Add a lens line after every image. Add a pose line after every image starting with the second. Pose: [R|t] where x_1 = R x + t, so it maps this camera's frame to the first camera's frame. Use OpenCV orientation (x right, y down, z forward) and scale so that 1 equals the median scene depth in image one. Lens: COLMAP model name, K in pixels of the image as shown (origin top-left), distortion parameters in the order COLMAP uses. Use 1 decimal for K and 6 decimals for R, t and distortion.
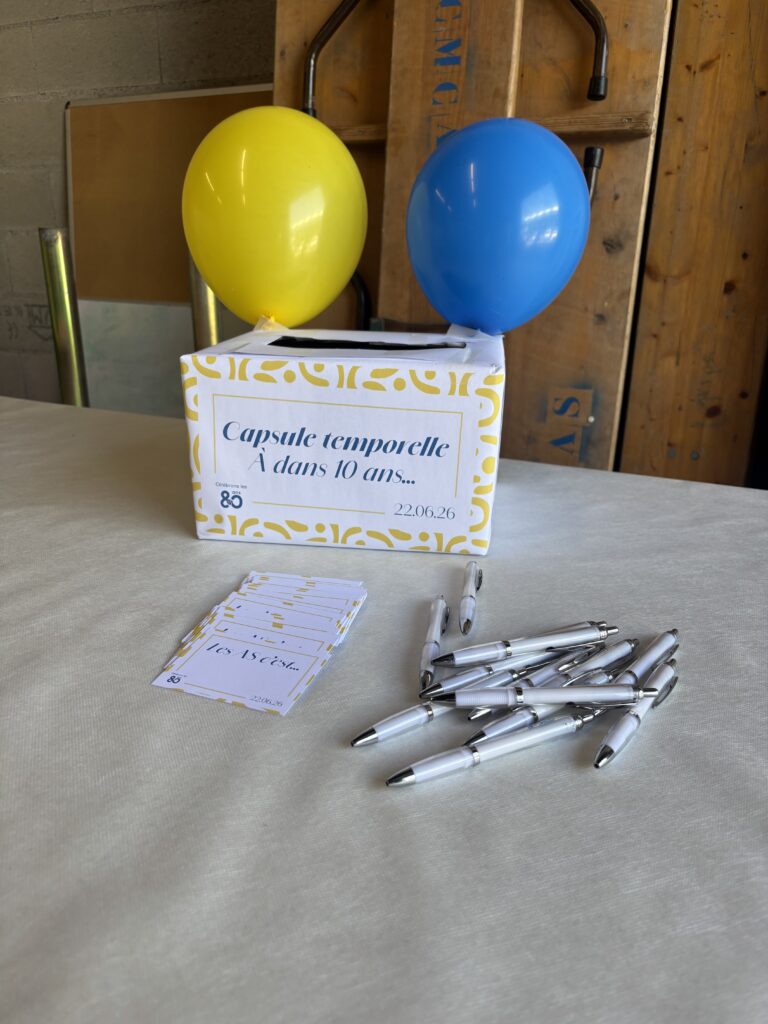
lens RADIAL K [[788.0, 0, 386.3], [0, 788.0, 510.5], [0, 0, 1]] dist [0.021410, -0.022900]
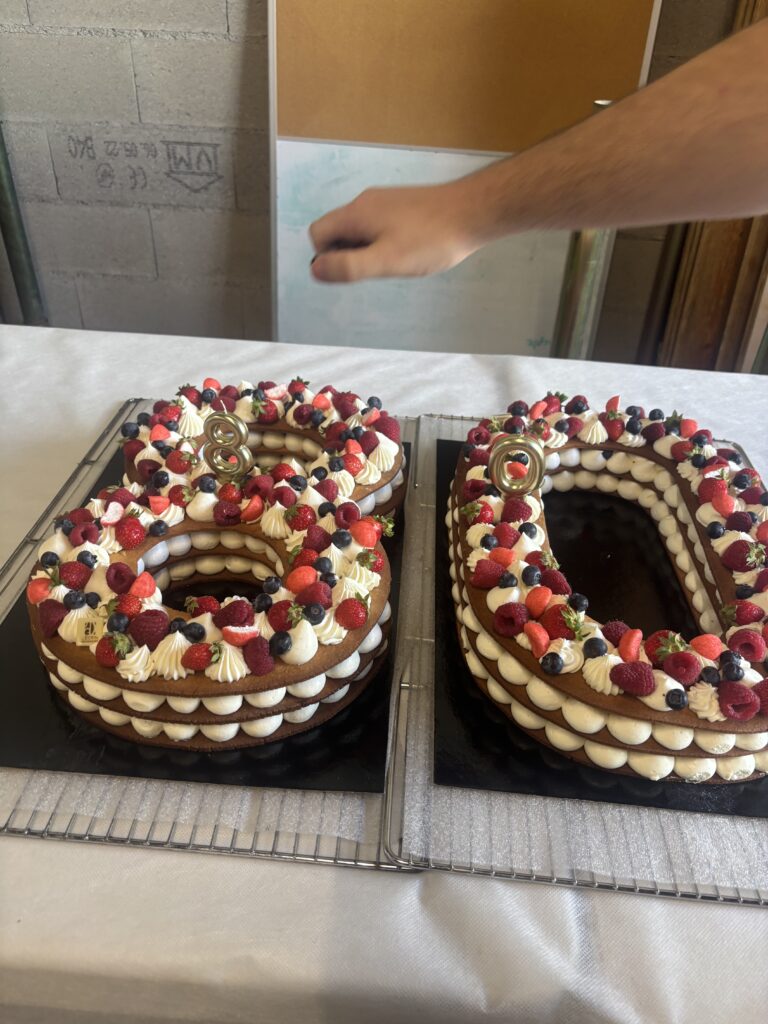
lens RADIAL K [[788.0, 0, 386.8], [0, 788.0, 509.0], [0, 0, 1]] dist [0.021410, -0.022900]
pose [[0.935825, -0.178582, 0.303875, -0.547259], [0.079800, 0.947105, 0.310844, -0.150133], [-0.343313, -0.266646, 0.900575, 0.182797]]
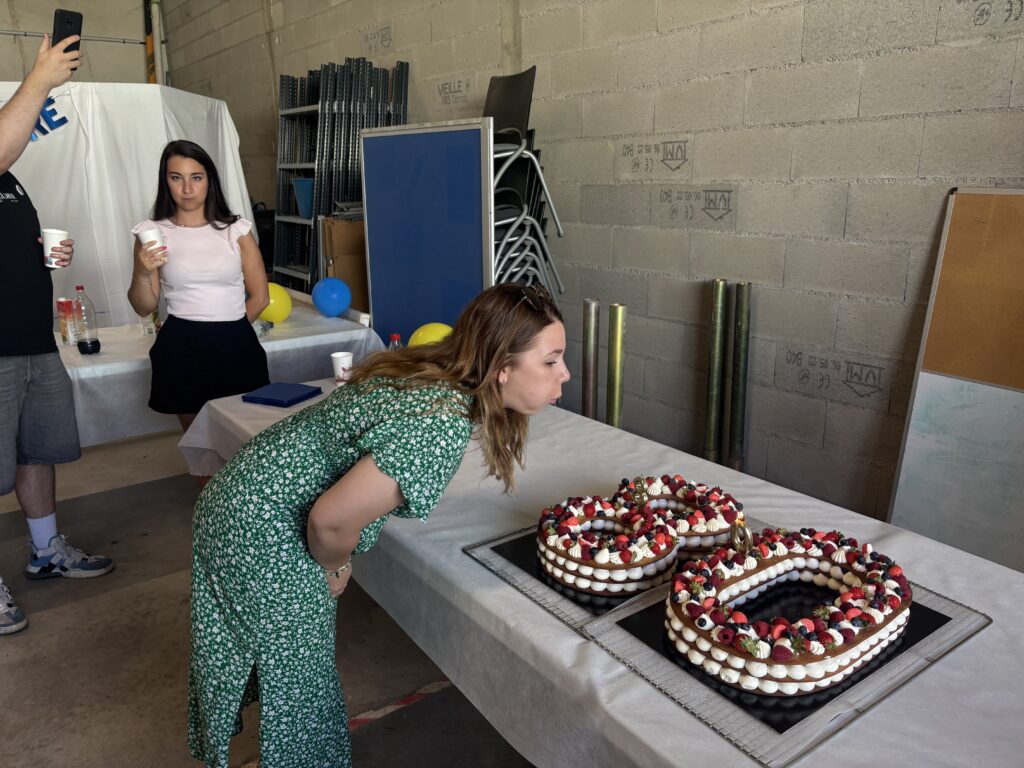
lens RADIAL K [[788.0, 0, 514.1], [0, 788.0, 392.3], [0, 0, 1]] dist [0.021410, -0.022900]
pose [[0.866606, 0.115022, -0.485556, -0.325175], [-0.136894, 0.990538, -0.009679, -0.149673], [0.479849, 0.074858, 0.874152, -0.123365]]
